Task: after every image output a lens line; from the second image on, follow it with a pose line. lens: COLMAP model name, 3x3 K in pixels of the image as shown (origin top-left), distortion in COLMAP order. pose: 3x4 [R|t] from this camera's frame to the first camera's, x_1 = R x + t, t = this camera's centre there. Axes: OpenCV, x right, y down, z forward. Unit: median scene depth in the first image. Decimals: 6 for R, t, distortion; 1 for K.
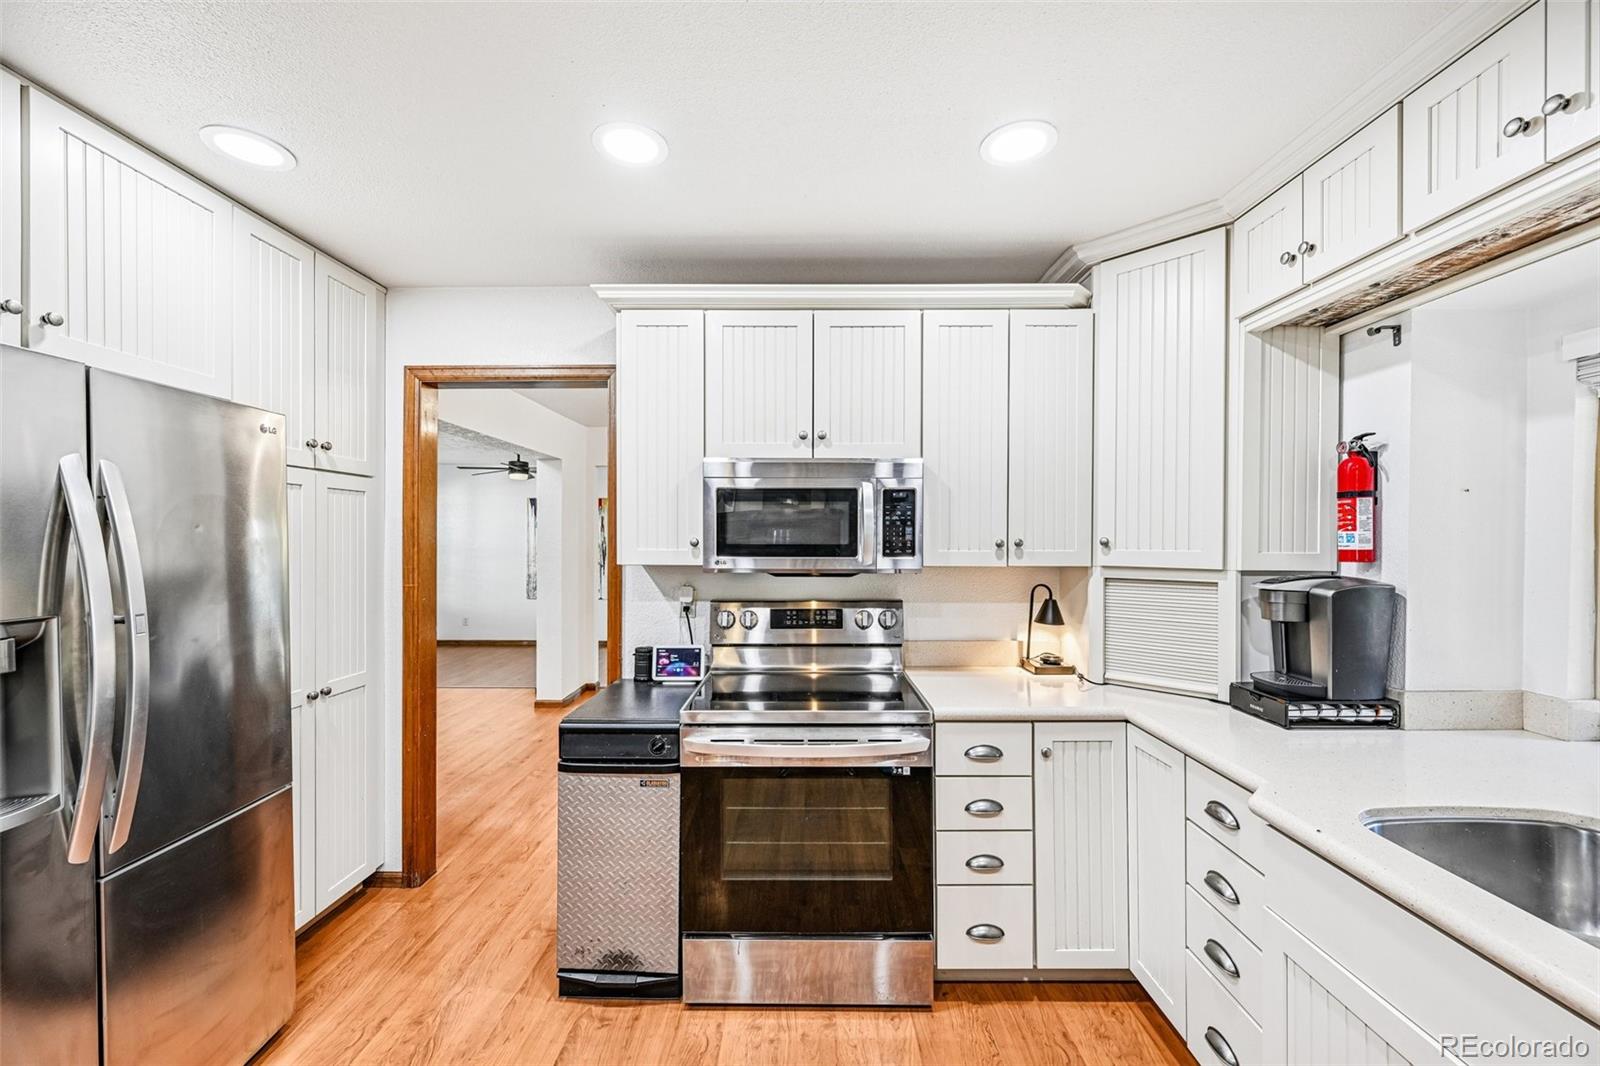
lens RADIAL K [[624.8, 0, 803.2], [0, 624.8, 542.4], [0, 0, 1]] dist [-0.002855, 0.001375]
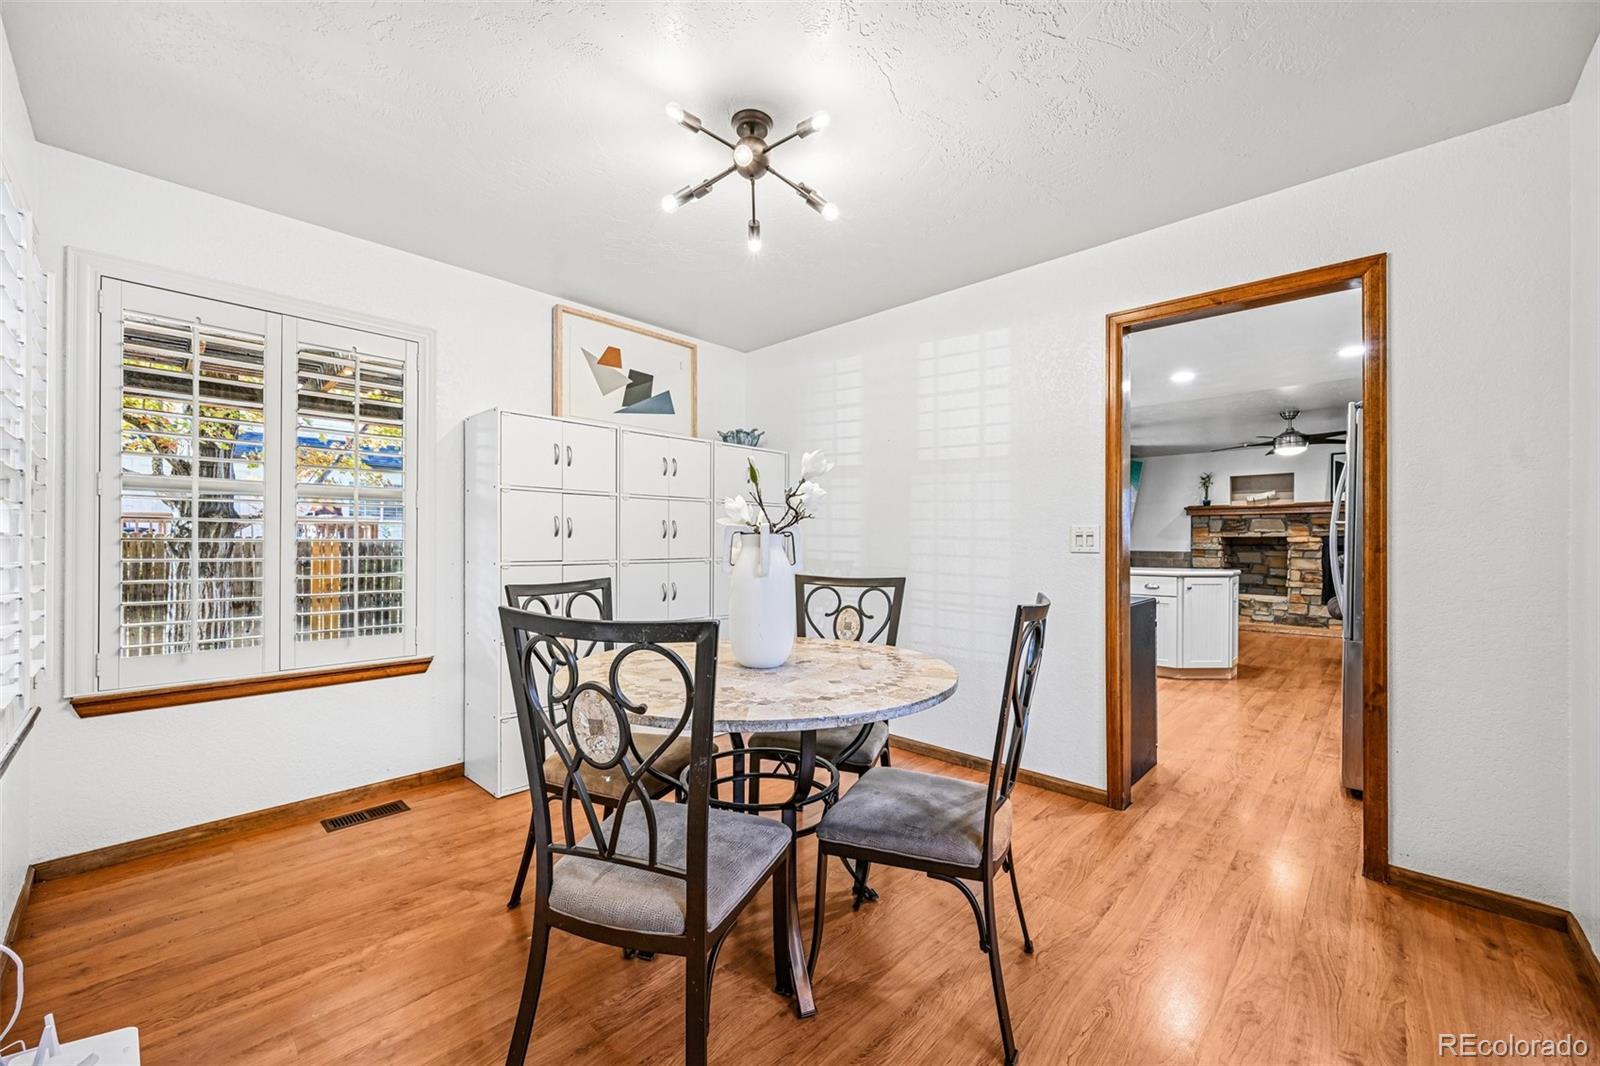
lens RADIAL K [[624.8, 0, 803.8], [0, 624.8, 542.3], [0, 0, 1]] dist [-0.002855, 0.001375]
pose [[-0.732500, -0.004372, 0.680753, -0.754217], [-0.000268, 0.999981, 0.006135, 0.113612], [-0.680767, 0.004312, -0.732488, 2.590112]]
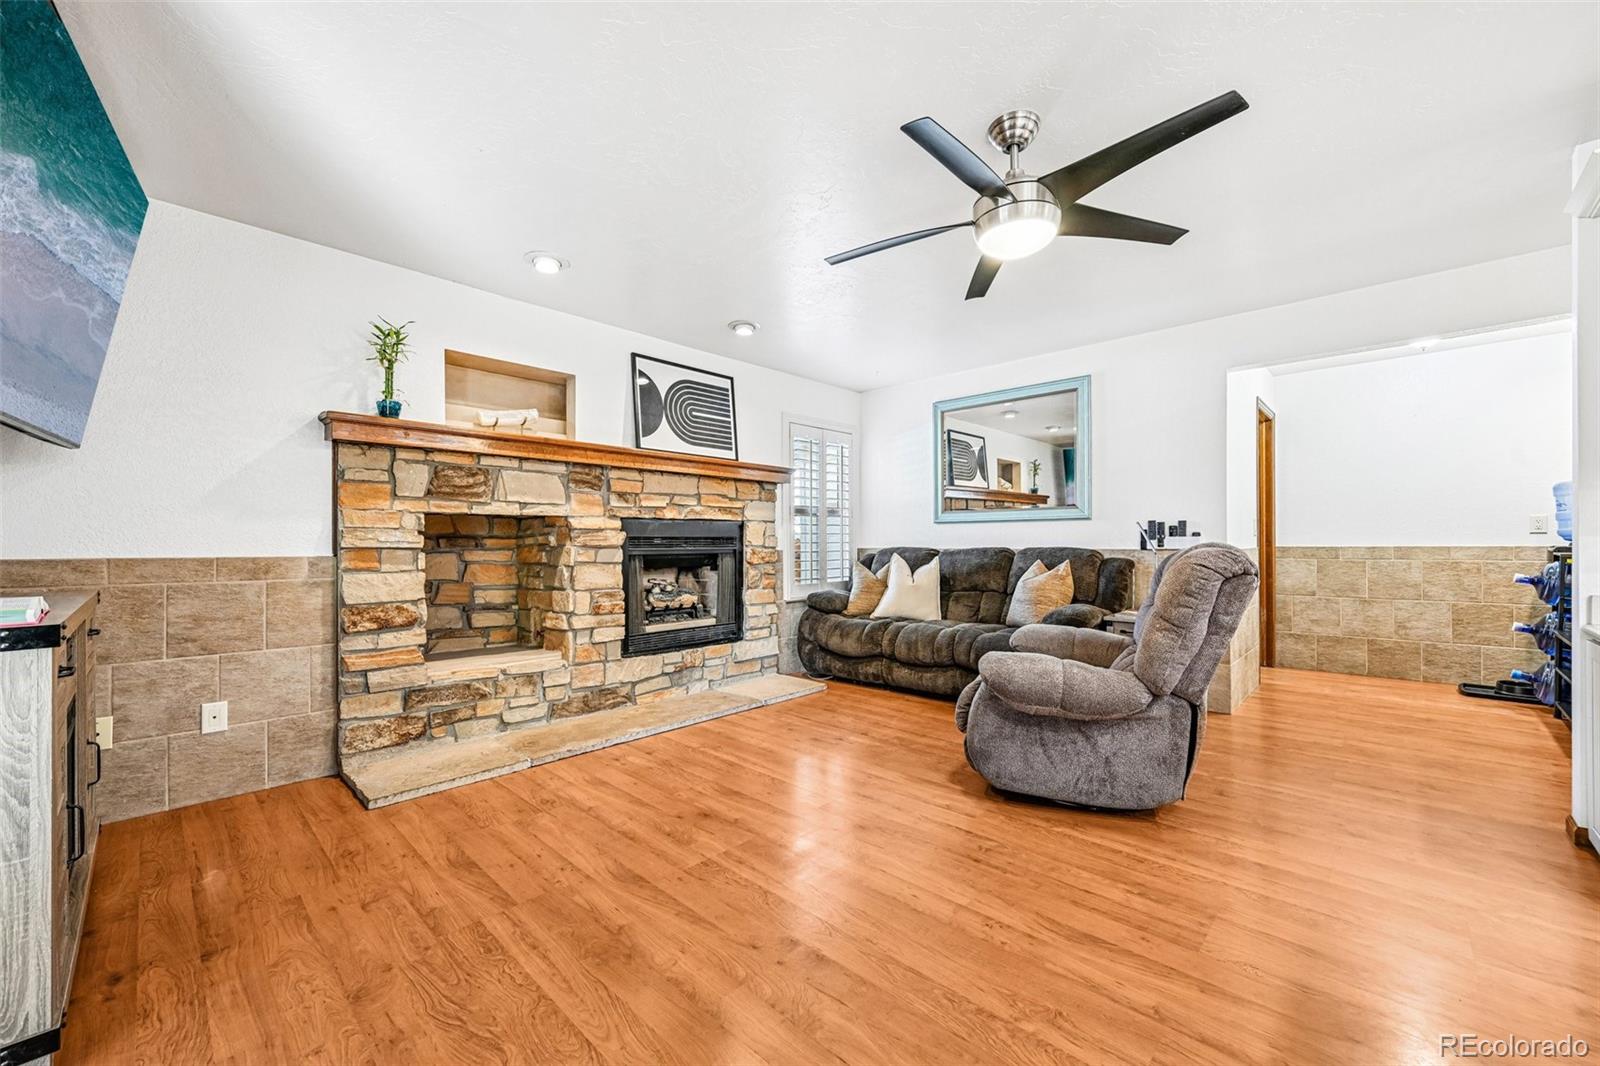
lens RADIAL K [[624.8, 0, 804.4], [0, 624.8, 542.2], [0, 0, 1]] dist [-0.002855, 0.001375]
pose [[-0.682956, -0.000211, -0.730460, 0.496634], [-0.000605, 1.000000, 0.000278, 0.172057], [0.730459, 0.000632, -0.682956, -0.655985]]
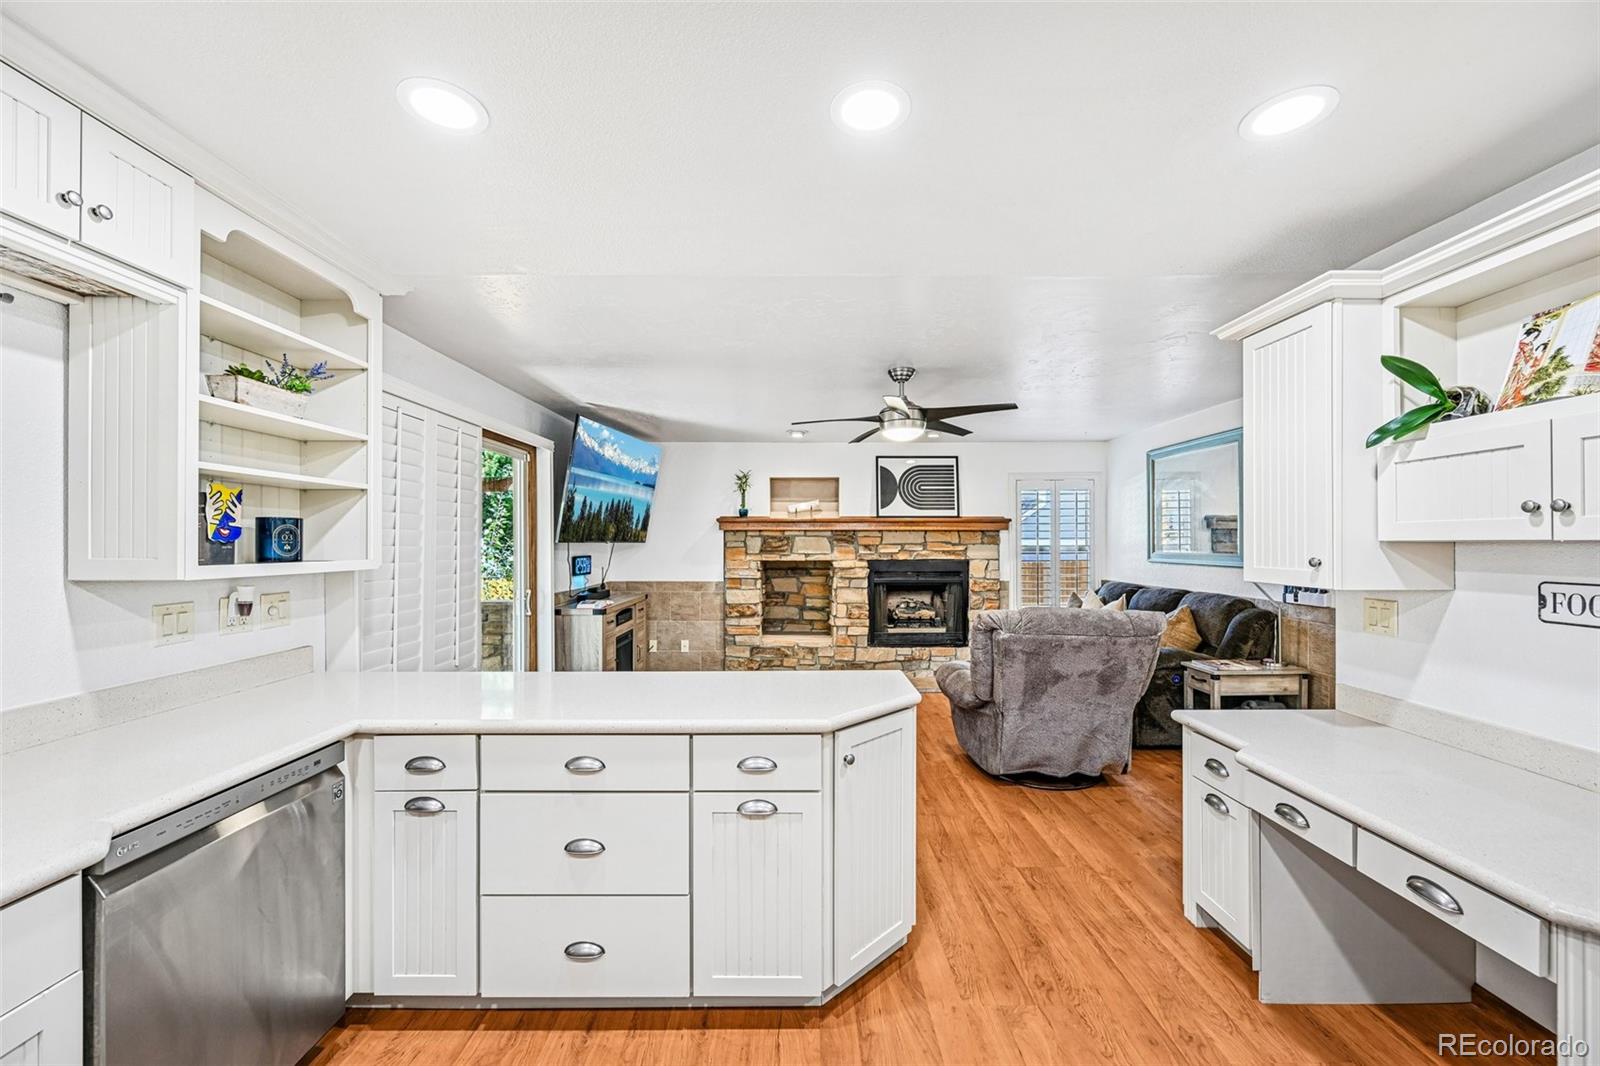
lens RADIAL K [[624.8, 0, 803.3], [0, 624.8, 542.4], [0, 0, 1]] dist [-0.002855, 0.001375]
pose [[-0.999903, 0.000125, -0.013946, -0.131305], [0.000053, 0.999987, 0.005104, 0.000949], [0.013947, 0.005103, -0.999890, 0.676400]]
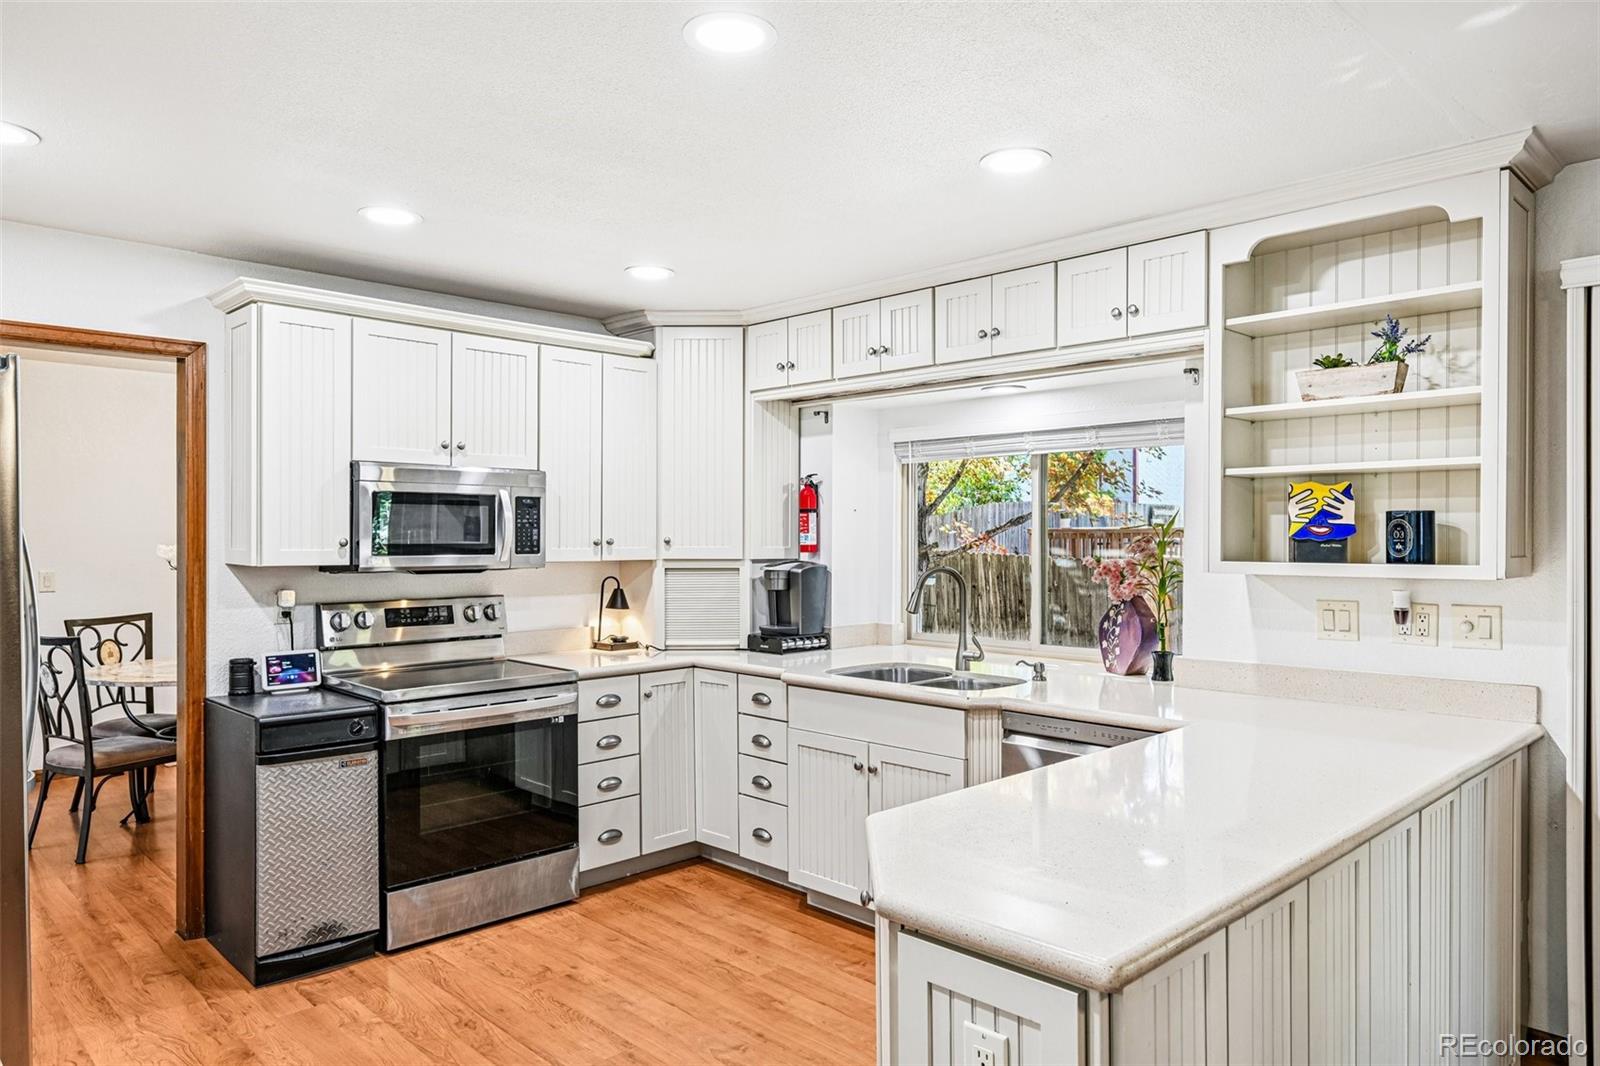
lens RADIAL K [[1039.1, 0, 805.0], [0, 1039.1, 540.2], [0, 0, 1]] dist [-0.002151, -0.003099]
pose [[0.708515, -0.003167, 0.705689, -0.859148], [0.005820, 0.999982, -0.001357, 0.002668], [-0.705672, 0.005069, 0.708520, -0.758867]]
